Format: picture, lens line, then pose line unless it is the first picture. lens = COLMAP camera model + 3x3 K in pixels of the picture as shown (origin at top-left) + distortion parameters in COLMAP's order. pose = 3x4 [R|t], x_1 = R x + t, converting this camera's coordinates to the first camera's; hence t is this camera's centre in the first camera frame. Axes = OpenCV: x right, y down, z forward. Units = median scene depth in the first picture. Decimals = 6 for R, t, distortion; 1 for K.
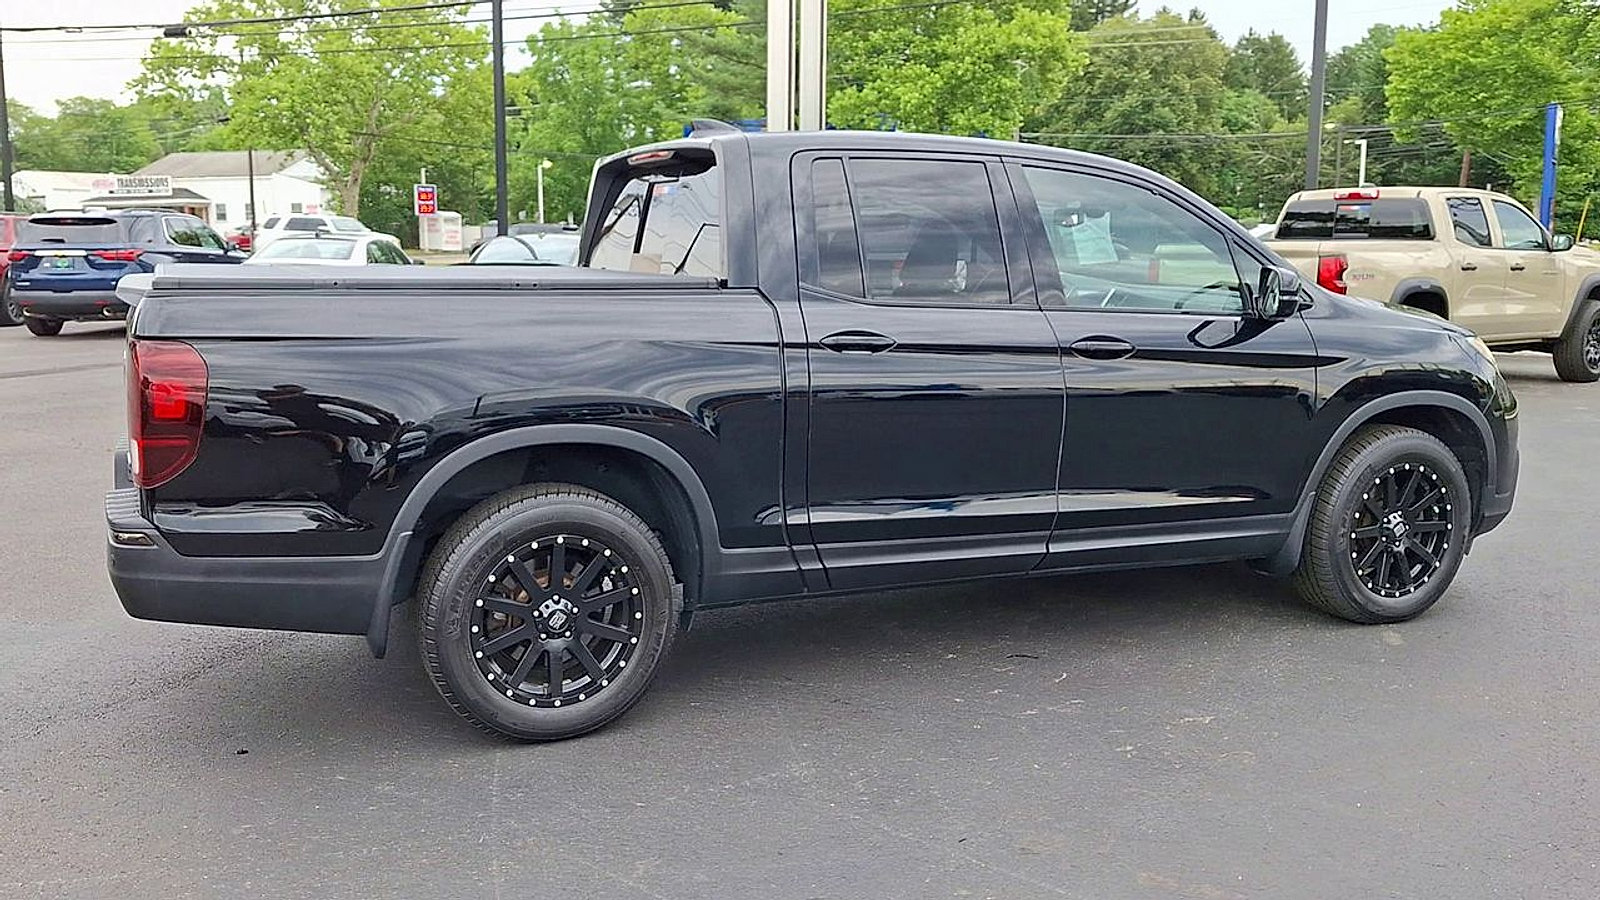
lens RADIAL K [[1434.7, 0, 898.6], [0, 1434.7, 446.8], [0, 0, 1]] dist [0.142483, -0.182062]
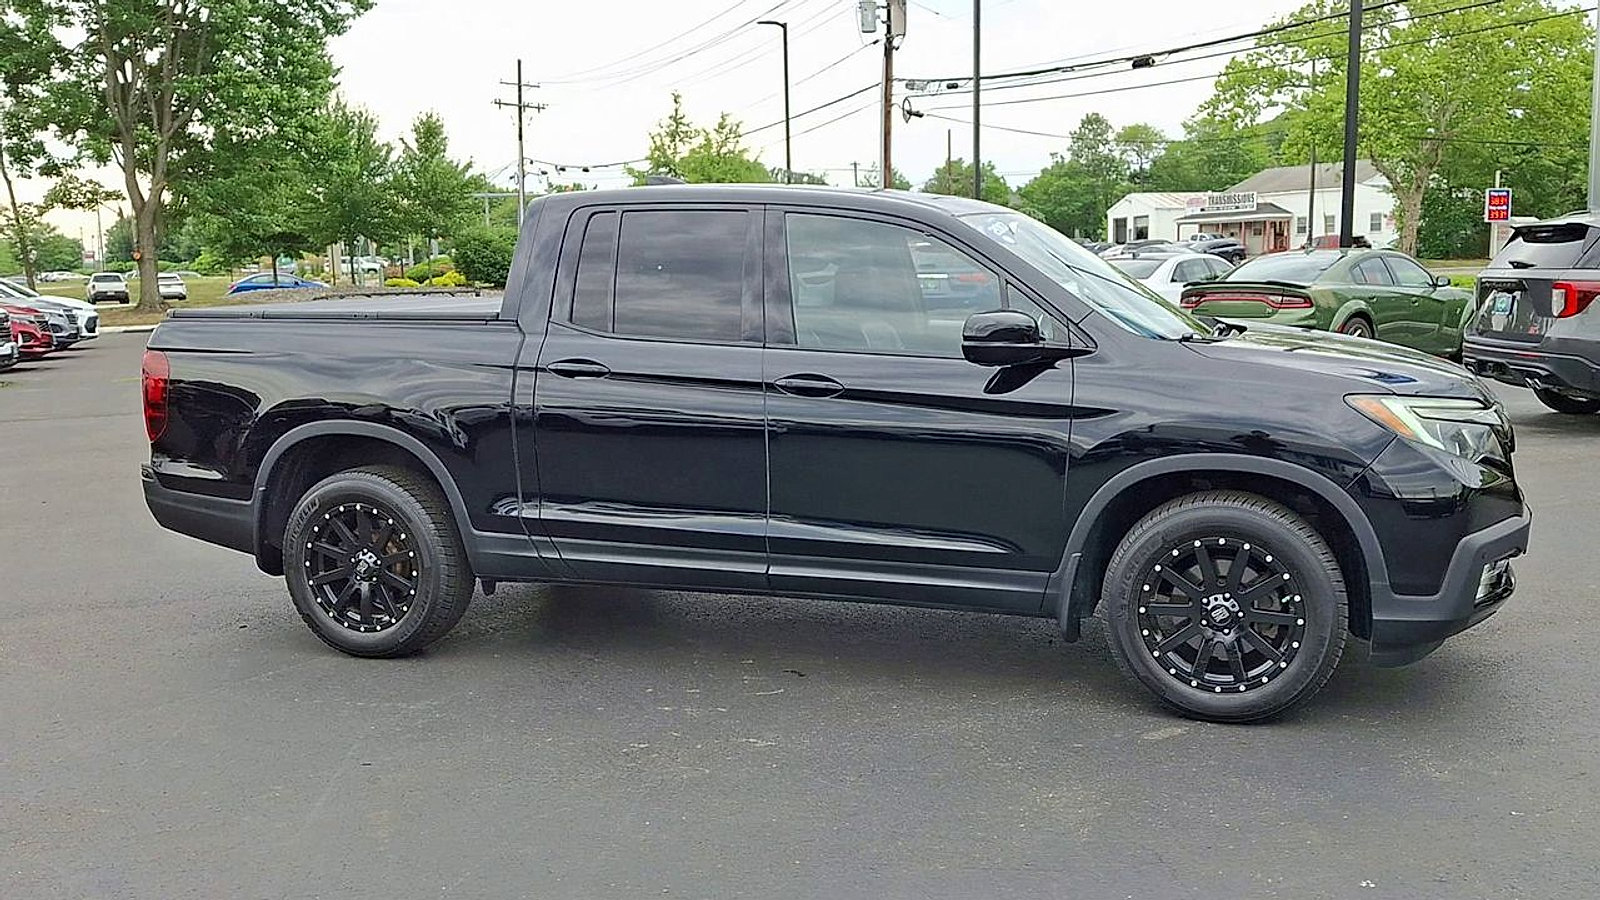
lens RADIAL K [[1524.4, 0, 838.0], [0, 1524.4, 454.7], [0, 0, 1]] dist [0.189540, -0.452138]
pose [[0.752175, 0.077180, -0.654427, 0.807141], [-0.083372, 0.996283, 0.021671, -0.040387], [0.653667, 0.038260, 0.755814, 0.164373]]
